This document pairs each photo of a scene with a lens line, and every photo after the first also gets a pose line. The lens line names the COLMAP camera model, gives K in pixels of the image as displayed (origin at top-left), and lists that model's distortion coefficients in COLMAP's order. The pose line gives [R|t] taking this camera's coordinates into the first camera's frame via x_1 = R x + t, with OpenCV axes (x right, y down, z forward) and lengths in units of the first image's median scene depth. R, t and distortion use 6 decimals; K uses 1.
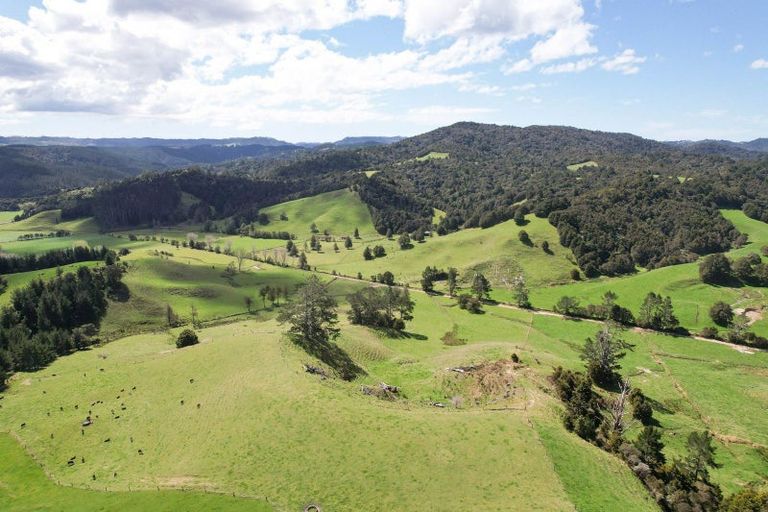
lens RADIAL K [[491.4, 0, 386.4], [0, 491.4, 253.8], [0, 0, 1]] dist [-0.071526, 0.062738]
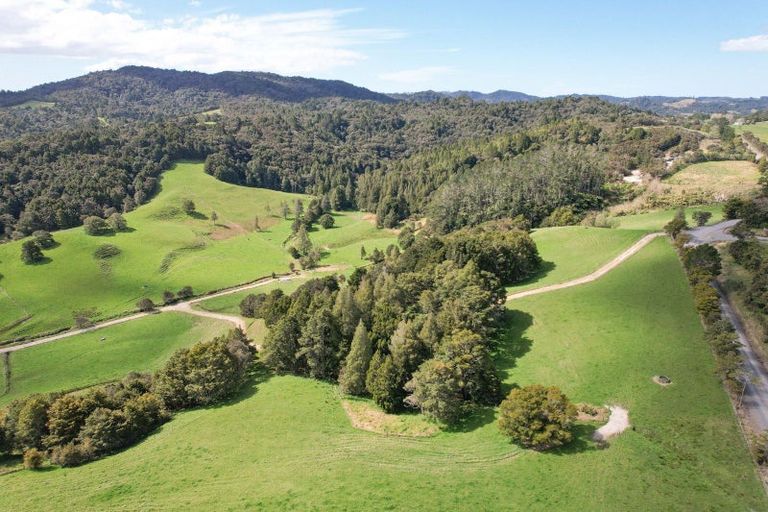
lens RADIAL K [[491.4, 0, 383.3], [0, 491.4, 255.9], [0, 0, 1]] dist [-0.071526, 0.062738]
pose [[0.931178, -0.111045, 0.347240, 0.835018], [0.078117, 0.991134, 0.107474, -0.002606], [-0.356096, -0.072952, 0.931597, 0.160577]]
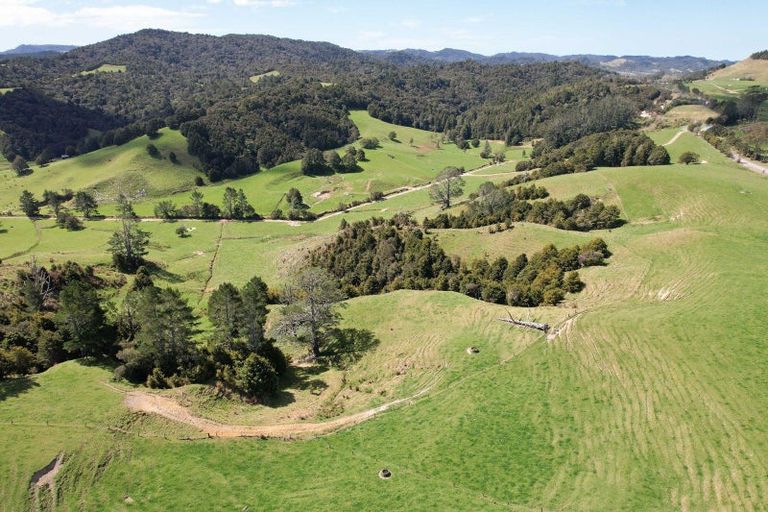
lens RADIAL K [[491.4, 0, 385.6], [0, 491.4, 257.0], [0, 0, 1]] dist [-0.071526, 0.062738]
pose [[0.871531, -0.185304, 0.453979, 0.195528], [0.103575, 0.974523, 0.198939, 0.030308], [-0.479277, -0.126361, 0.868520, -0.126487]]
